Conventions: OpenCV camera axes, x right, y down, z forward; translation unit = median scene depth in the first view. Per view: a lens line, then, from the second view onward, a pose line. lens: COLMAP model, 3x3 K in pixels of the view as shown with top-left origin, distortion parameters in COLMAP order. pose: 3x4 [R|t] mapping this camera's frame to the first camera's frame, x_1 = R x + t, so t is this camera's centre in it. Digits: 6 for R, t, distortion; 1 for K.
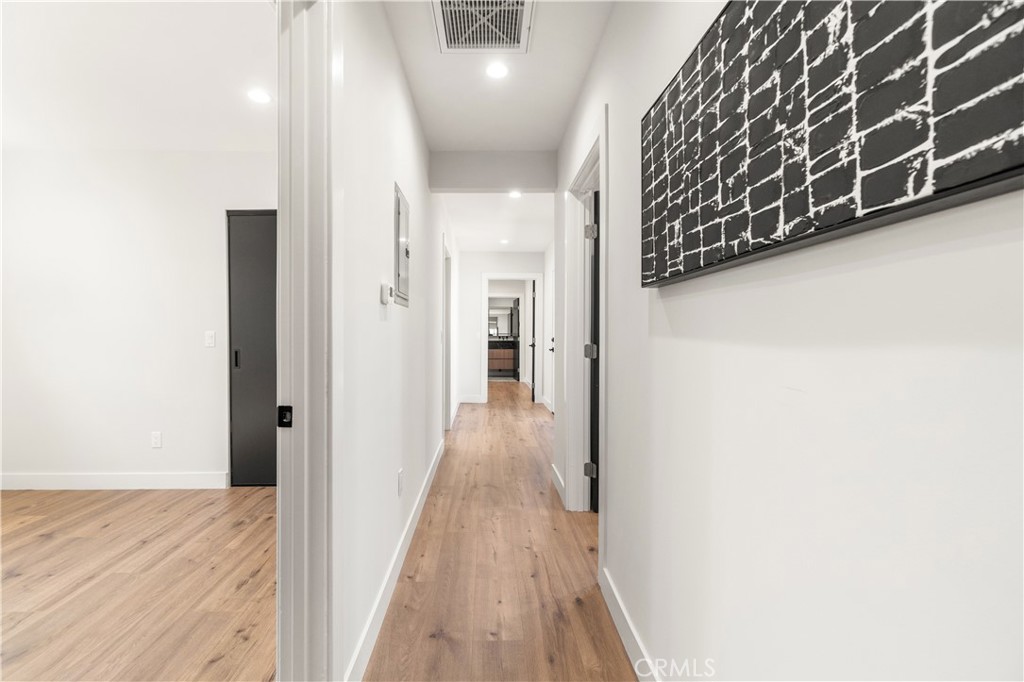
lens RADIAL K [[448.6, 0, 490.5], [0, 448.6, 332.1], [0, 0, 1]] dist [-0.006692, 0.000446]
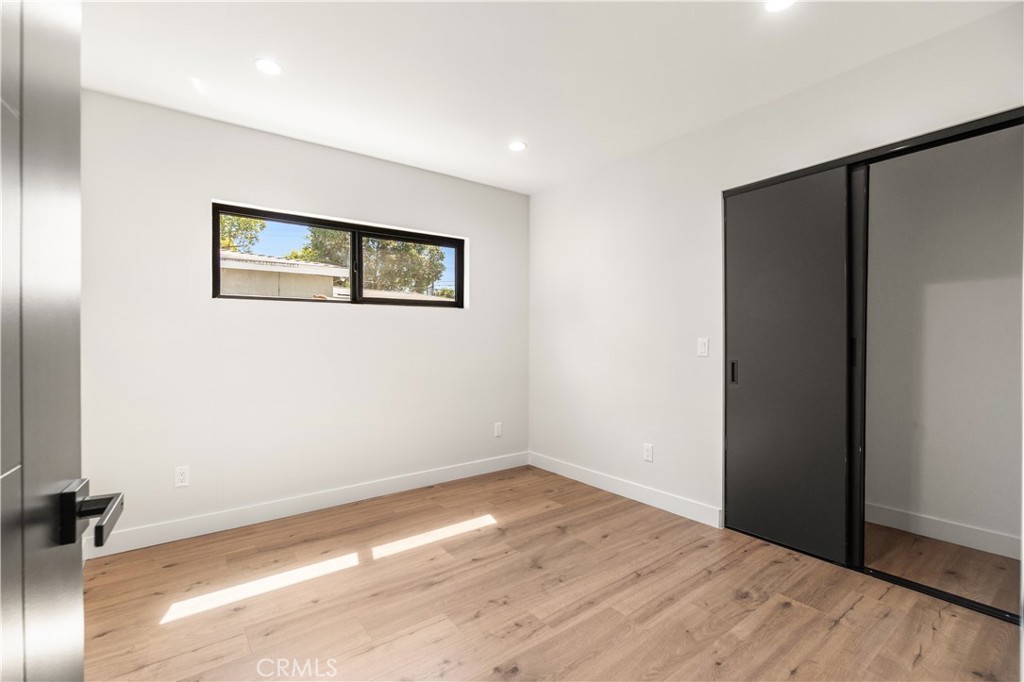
lens RADIAL K [[448.6, 0, 508.6], [0, 448.6, 341.1], [0, 0, 1]] dist [-0.006692, 0.000446]
pose [[0.597889, 0.007631, -0.801543, -0.201945], [-0.005296, 0.999970, 0.005569, 0.001546], [0.801561, 0.000915, 0.597912, 0.238902]]
